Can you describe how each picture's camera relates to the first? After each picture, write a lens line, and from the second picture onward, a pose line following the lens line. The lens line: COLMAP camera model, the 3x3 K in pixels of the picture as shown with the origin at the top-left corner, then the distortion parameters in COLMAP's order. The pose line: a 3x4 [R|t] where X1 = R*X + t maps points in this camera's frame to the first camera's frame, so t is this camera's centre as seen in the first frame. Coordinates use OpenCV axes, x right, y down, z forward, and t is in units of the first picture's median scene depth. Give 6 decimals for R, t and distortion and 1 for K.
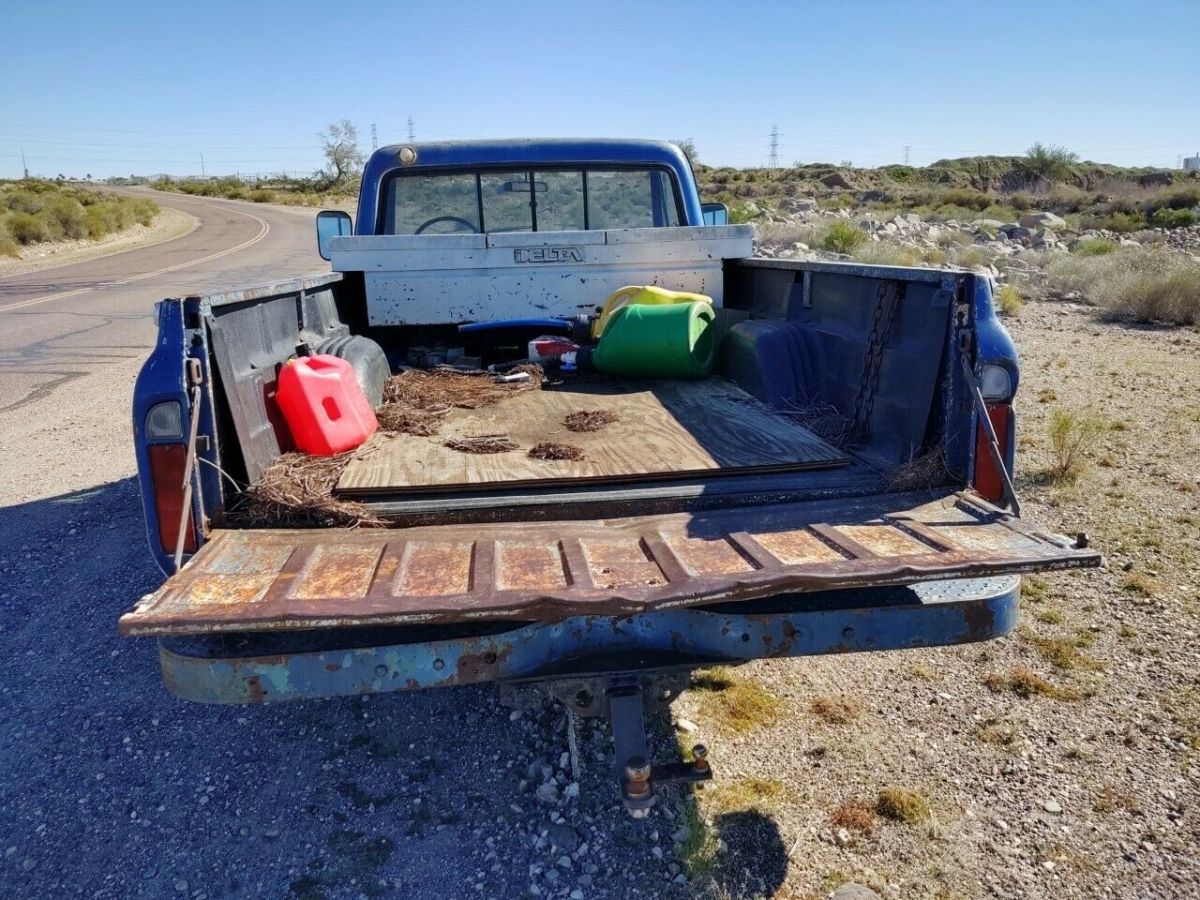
lens RADIAL K [[896.2, 0, 603.5], [0, 896.2, 450.4], [0, 0, 1]] dist [0.005508, 0.017103]
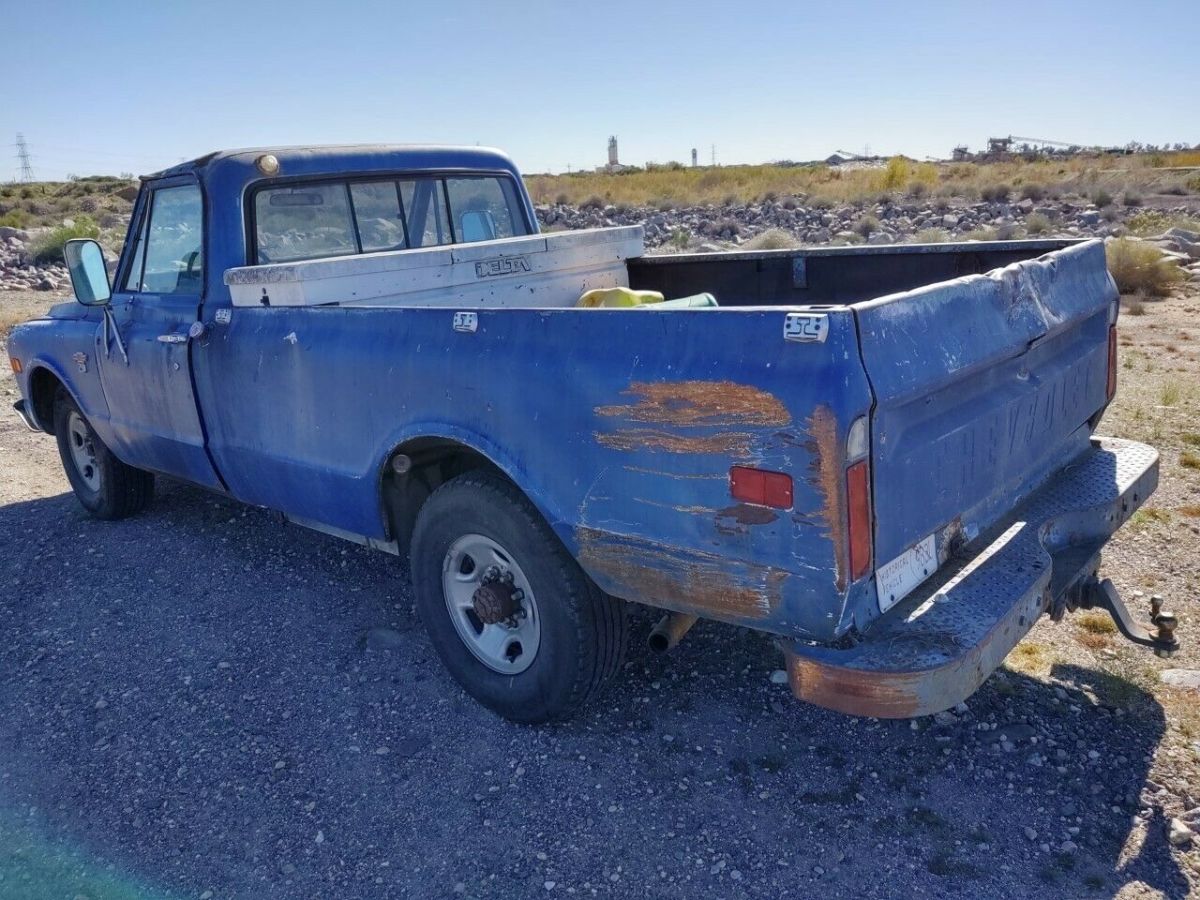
lens RADIAL K [[896.2, 0, 597.6], [0, 896.2, 462.5], [0, 0, 1]] dist [0.005508, 0.017103]
pose [[0.759114, -0.212860, 0.615173, -0.605747], [0.212235, 0.974318, 0.075235, -0.065856], [-0.615388, 0.073450, 0.784795, 0.208884]]
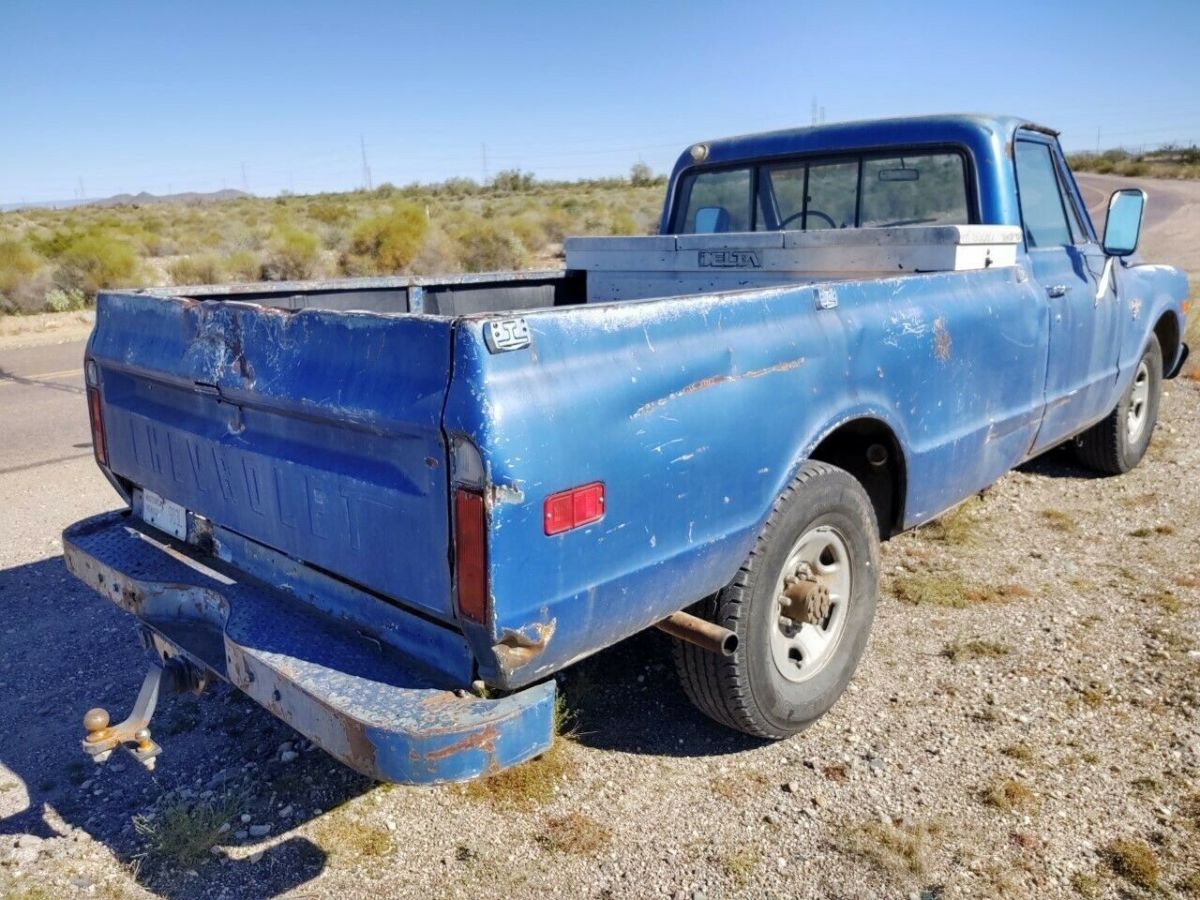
lens RADIAL K [[896.2, 0, 604.6], [0, 896.2, 448.2], [0, 0, 1]] dist [0.005508, 0.017103]
pose [[0.642402, 0.185579, -0.743559, 0.562151], [-0.171293, 0.980462, 0.096716, -0.095649], [0.746980, 0.065236, 0.661639, 0.315288]]
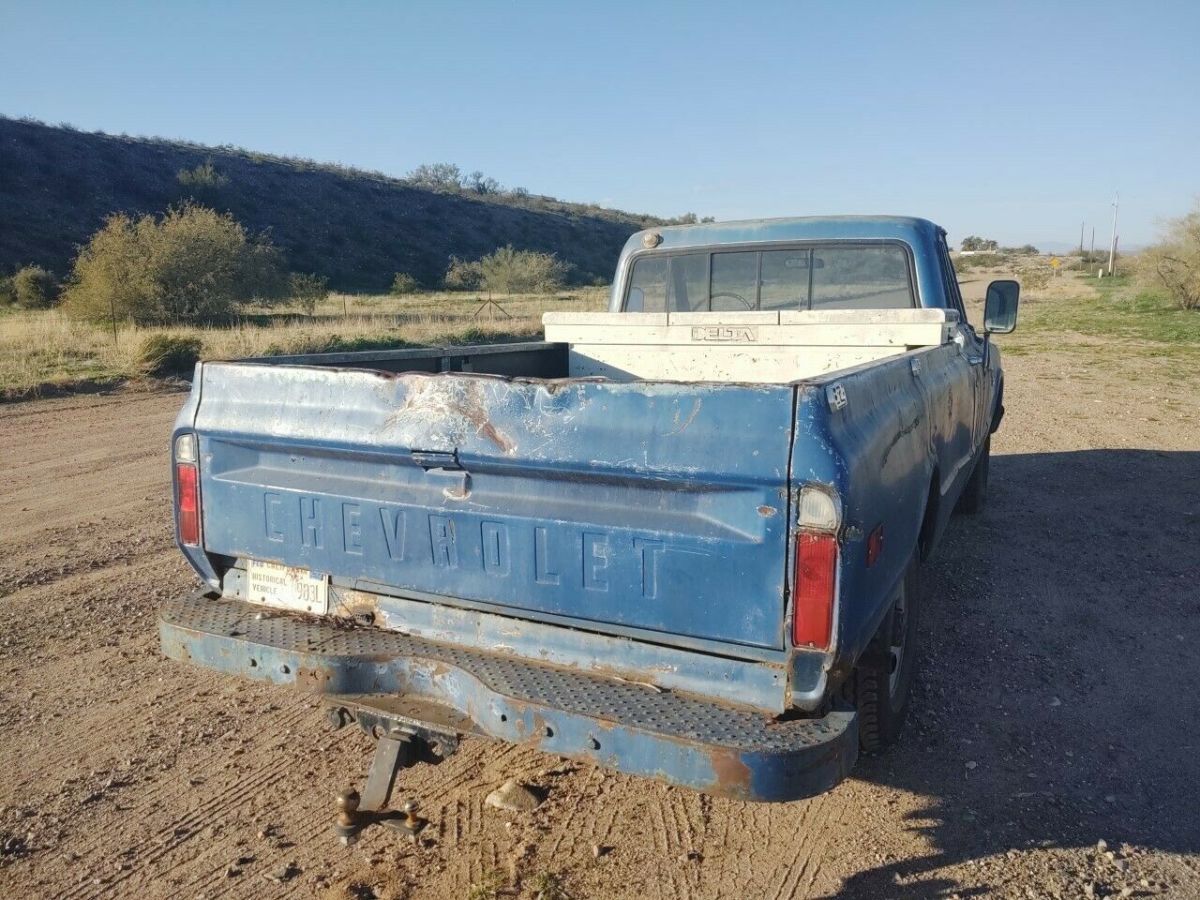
lens RADIAL K [[896.2, 0, 594.8], [0, 896.2, 446.1], [0, 0, 1]] dist [0.005508, 0.017103]
pose [[0.827559, 0.105734, -0.551331, 0.388624], [-0.143587, 0.989301, -0.025799, -0.044418], [0.542705, 0.100514, 0.833888, 0.084596]]
